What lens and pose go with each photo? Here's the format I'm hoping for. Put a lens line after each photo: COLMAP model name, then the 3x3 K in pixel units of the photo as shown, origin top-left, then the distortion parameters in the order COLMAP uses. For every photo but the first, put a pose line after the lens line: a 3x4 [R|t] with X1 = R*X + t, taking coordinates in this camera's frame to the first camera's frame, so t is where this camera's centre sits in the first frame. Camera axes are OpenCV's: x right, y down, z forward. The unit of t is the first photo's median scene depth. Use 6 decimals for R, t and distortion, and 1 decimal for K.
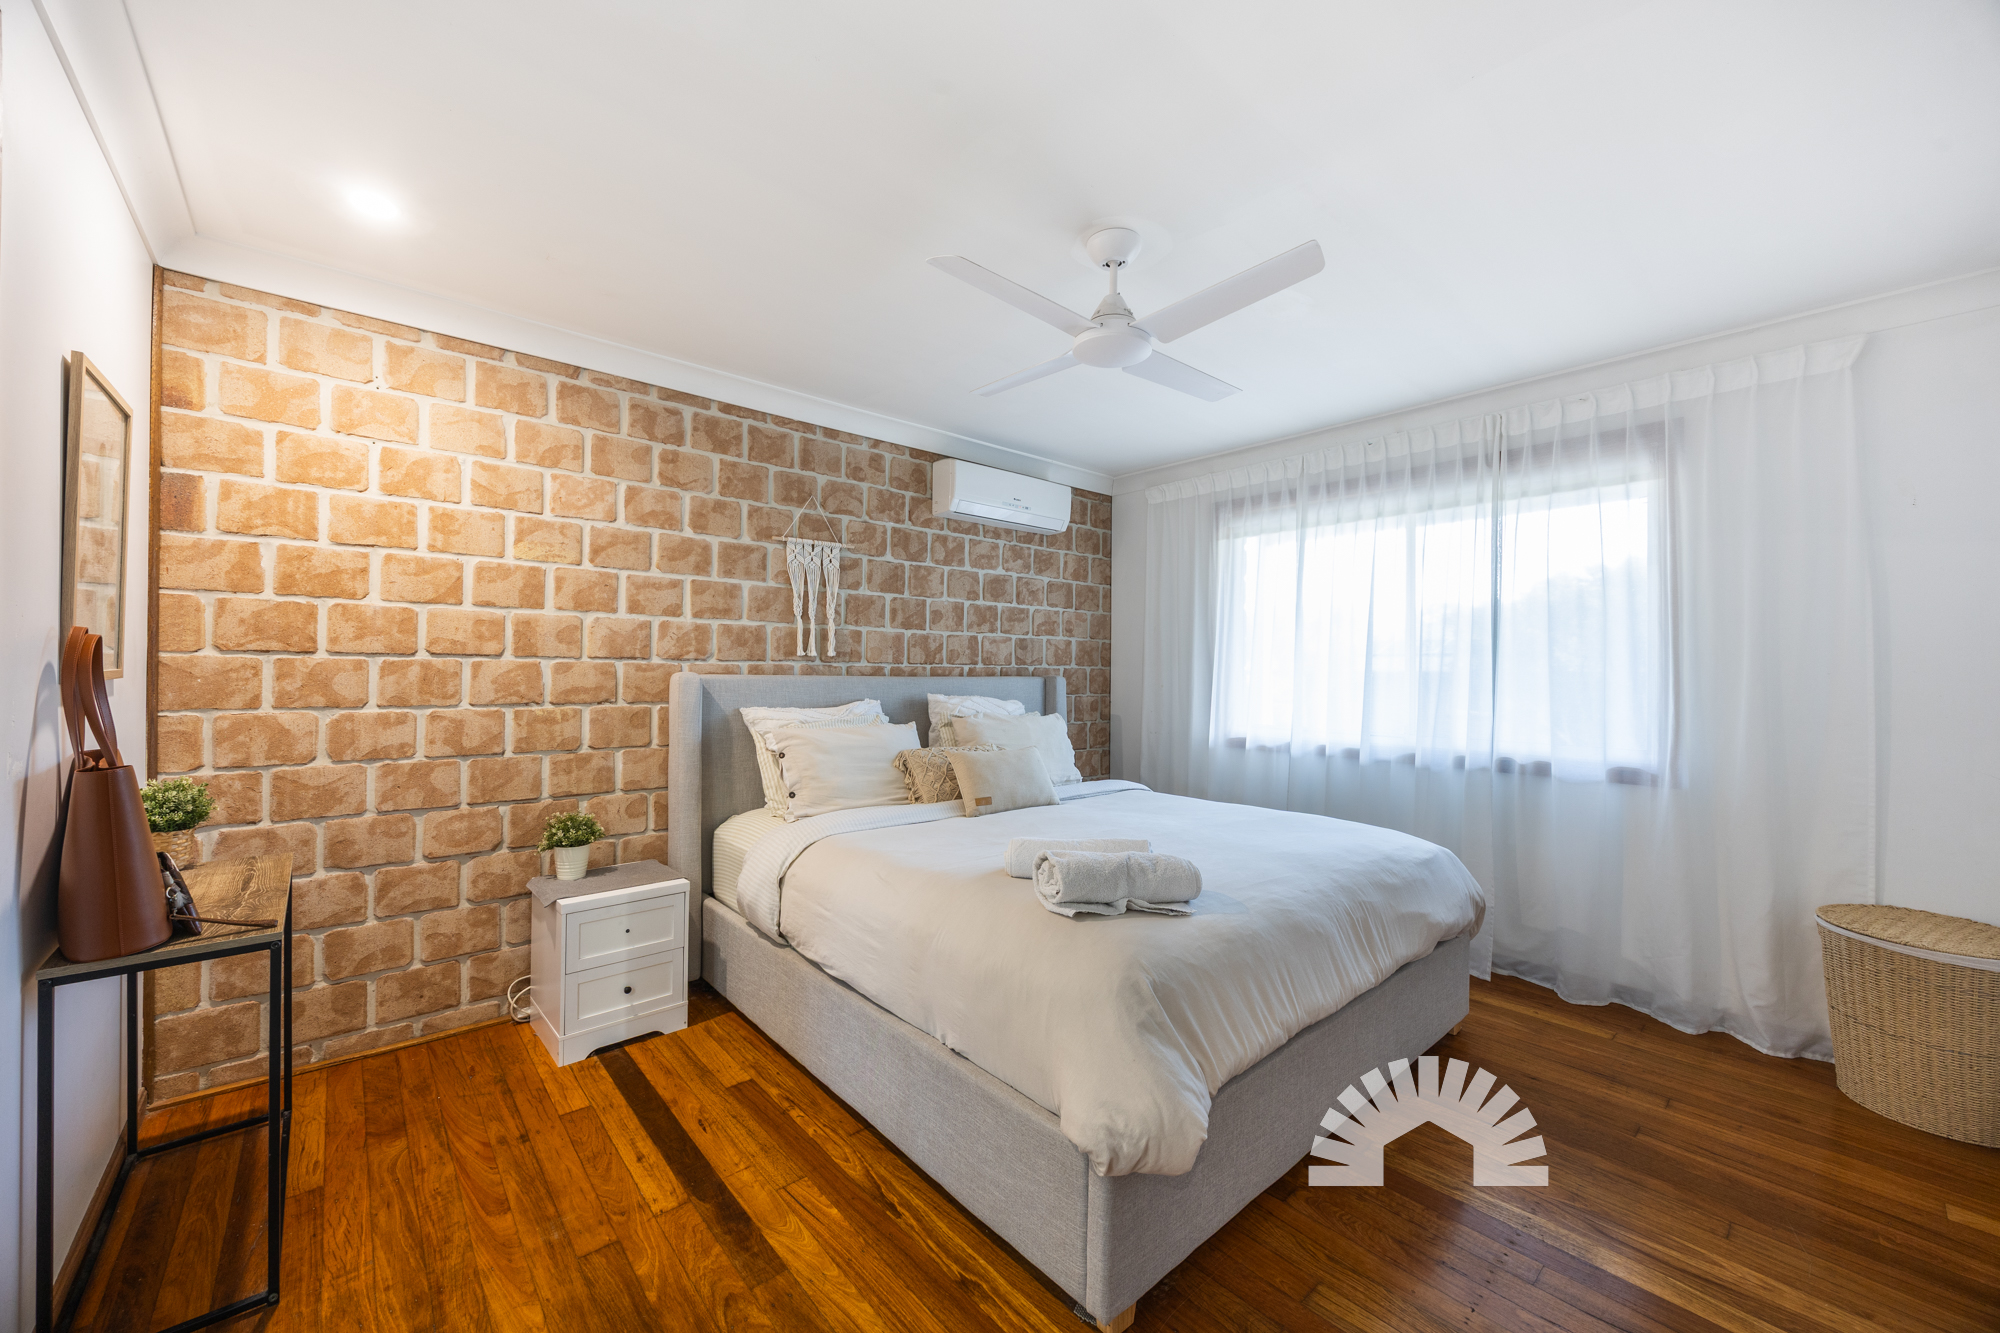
lens RADIAL K [[766.8, 0, 999.8], [0, 766.8, 671.0], [0, 0, 1]] dist [0.000702, 0.000170]
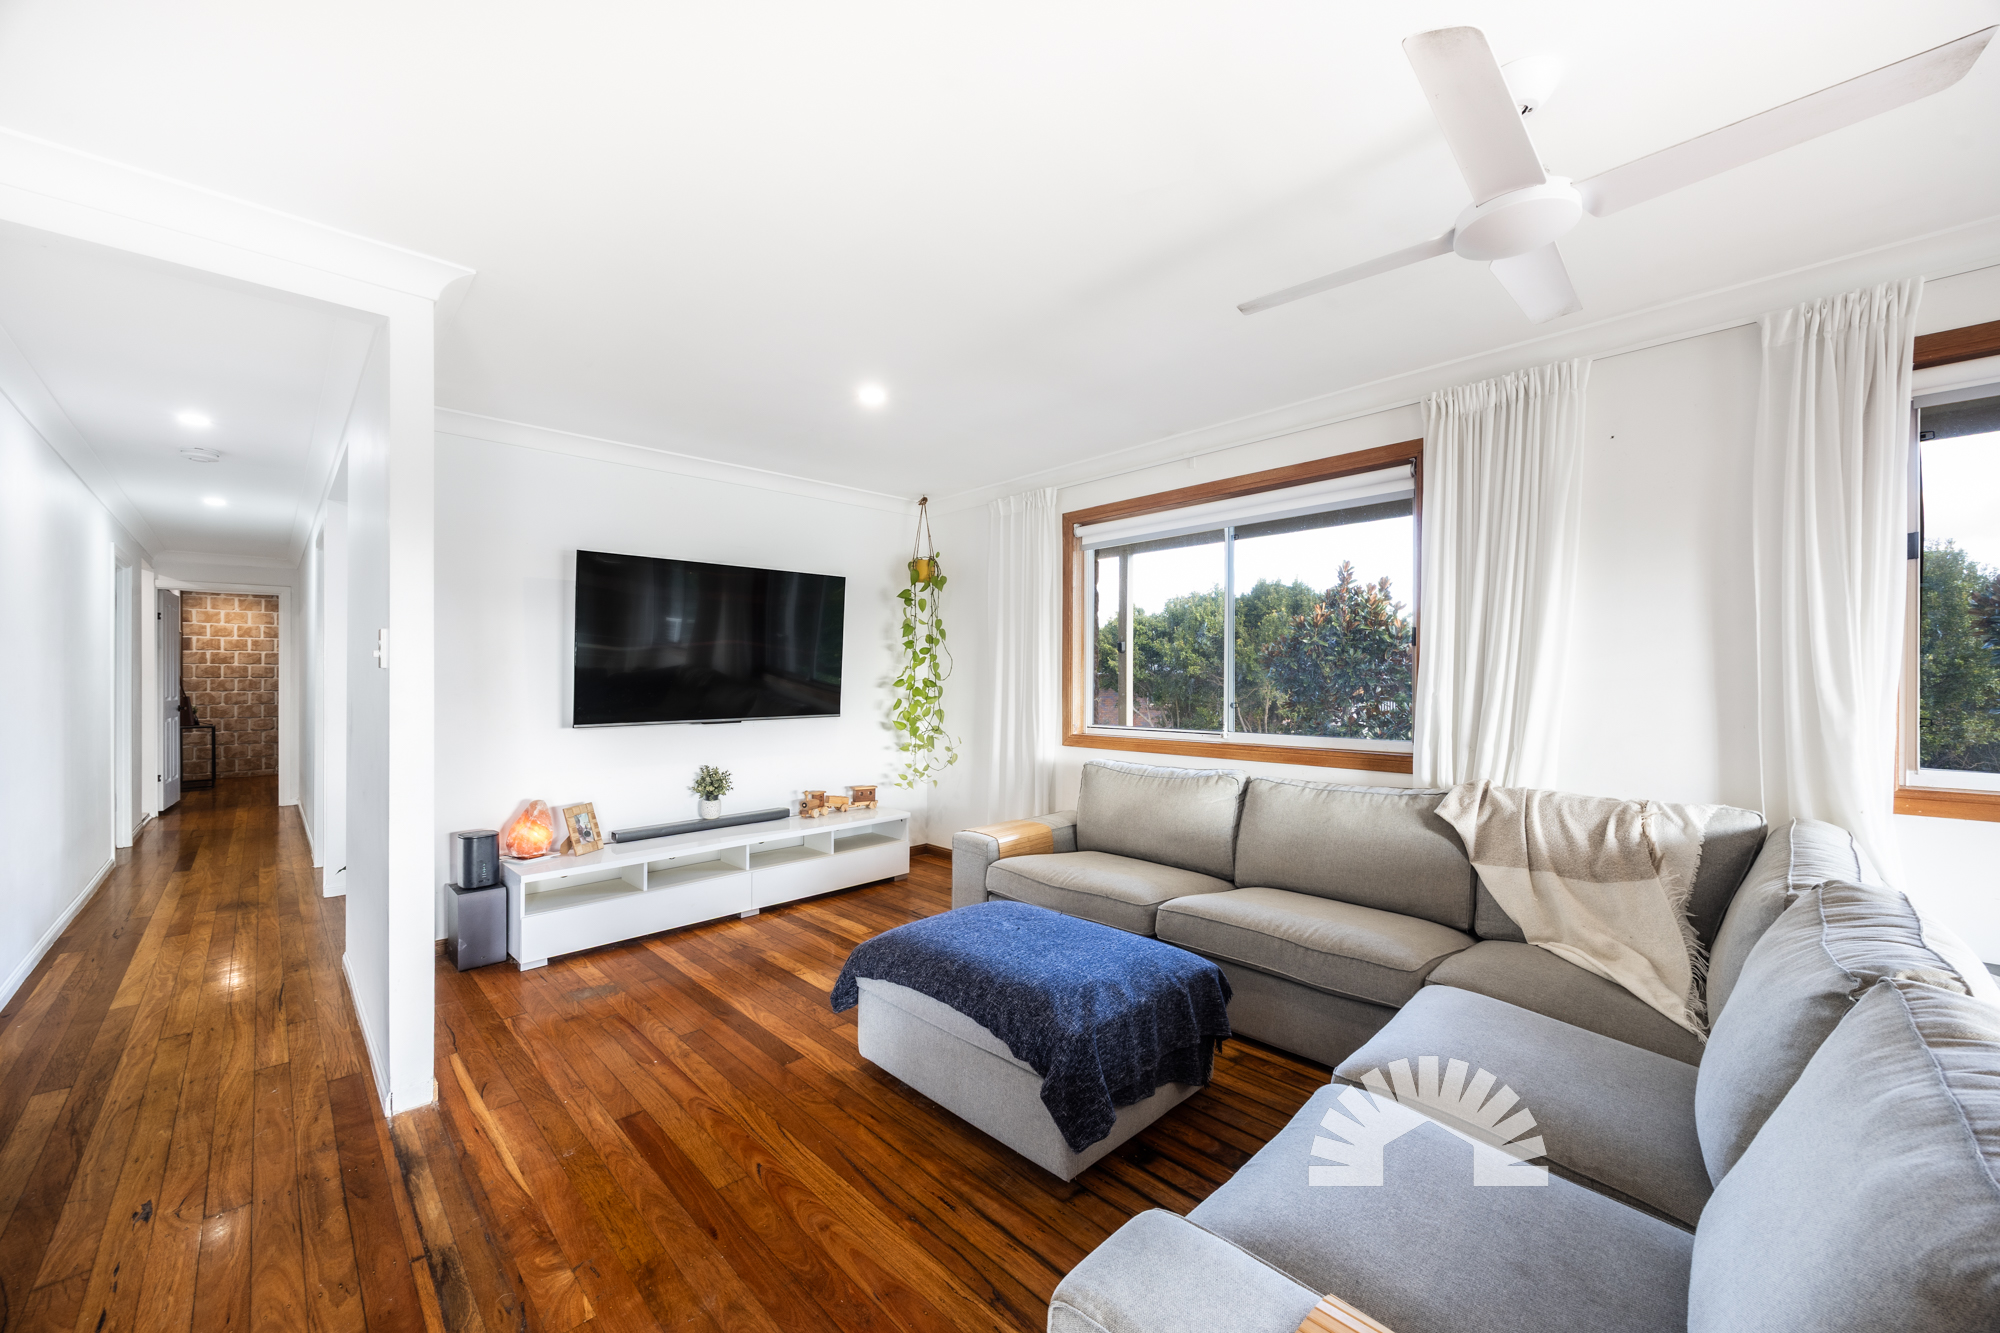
lens RADIAL K [[766.8, 0, 997.0], [0, 766.8, 676.8], [0, 0, 1]] dist [0.000702, 0.000170]
pose [[0.999249, -0.009395, 0.037605, 3.039192], [0.009251, 0.999949, 0.004006, -0.005185], [-0.037641, -0.003655, 0.999285, -3.190378]]
